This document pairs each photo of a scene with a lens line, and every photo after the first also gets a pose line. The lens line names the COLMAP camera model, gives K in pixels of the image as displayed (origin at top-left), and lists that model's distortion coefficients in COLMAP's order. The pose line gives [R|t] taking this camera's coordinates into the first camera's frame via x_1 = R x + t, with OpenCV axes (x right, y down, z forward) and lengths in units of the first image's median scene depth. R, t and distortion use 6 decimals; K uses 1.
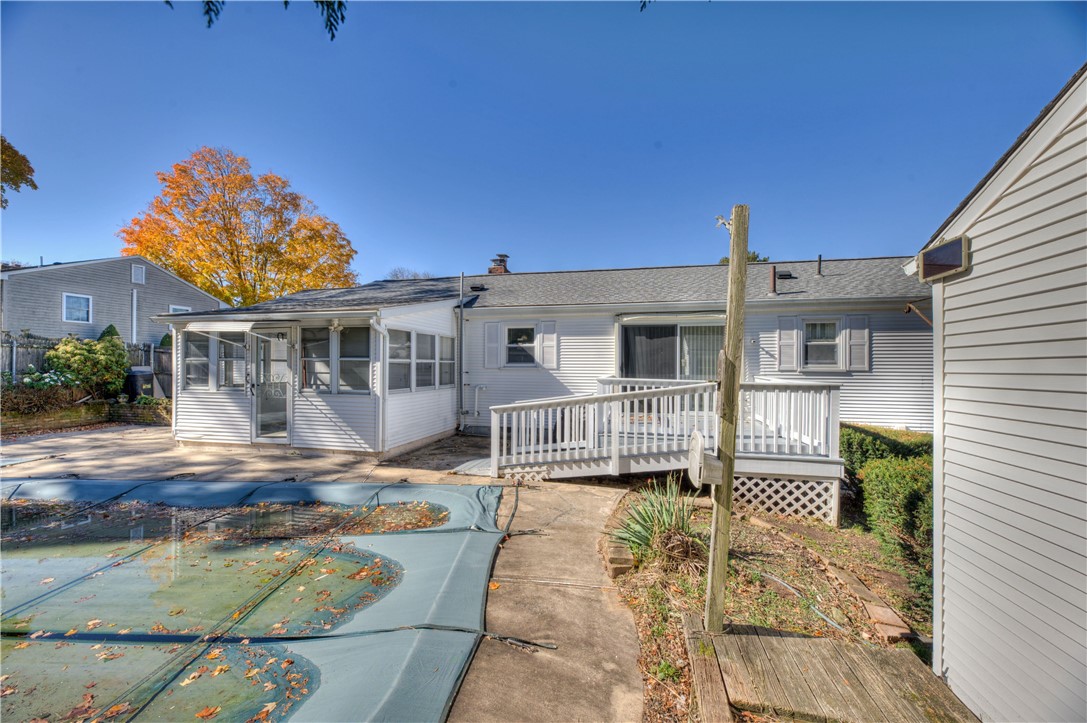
lens RADIAL K [[460.9, 0, 541.3], [0, 460.9, 368.3], [0, 0, 1]] dist [-0.022649, -0.000128]
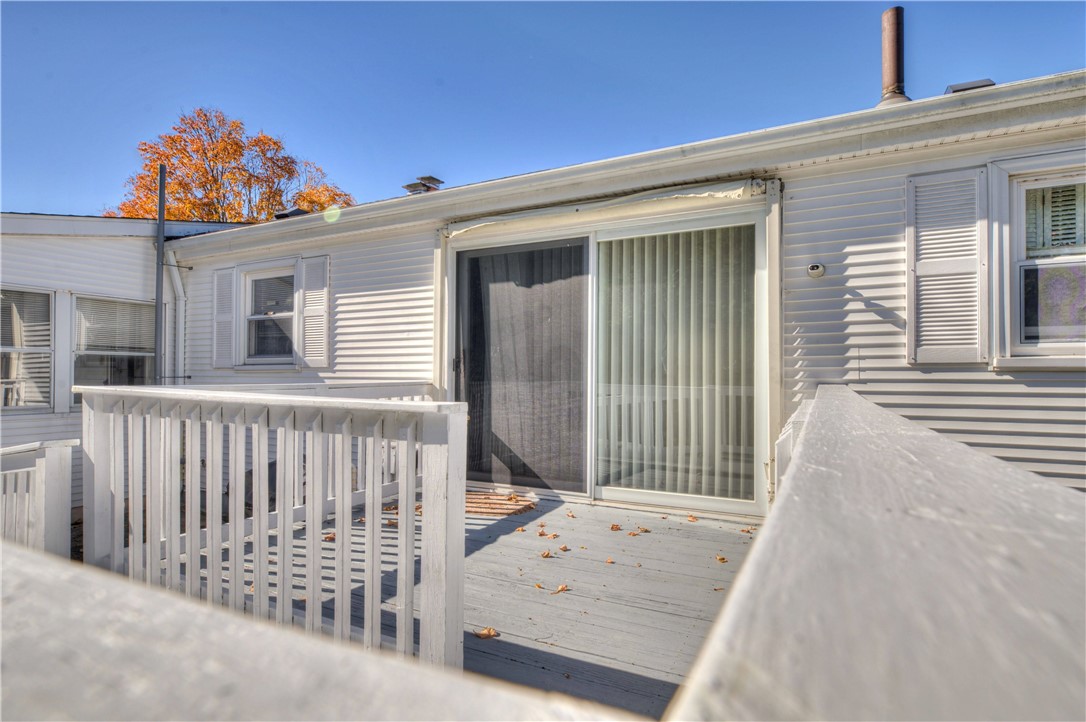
lens RADIAL K [[538.1, 0, 543.8], [0, 538.1, 373.0], [0, 0, 1]] dist [0.001491, 0.000483]
pose [[0.972672, -0.004319, -0.232142, 0.334868], [0.003038, 0.999978, -0.005874, 0.009571], [0.232163, 0.005009, 0.972664, 0.558113]]
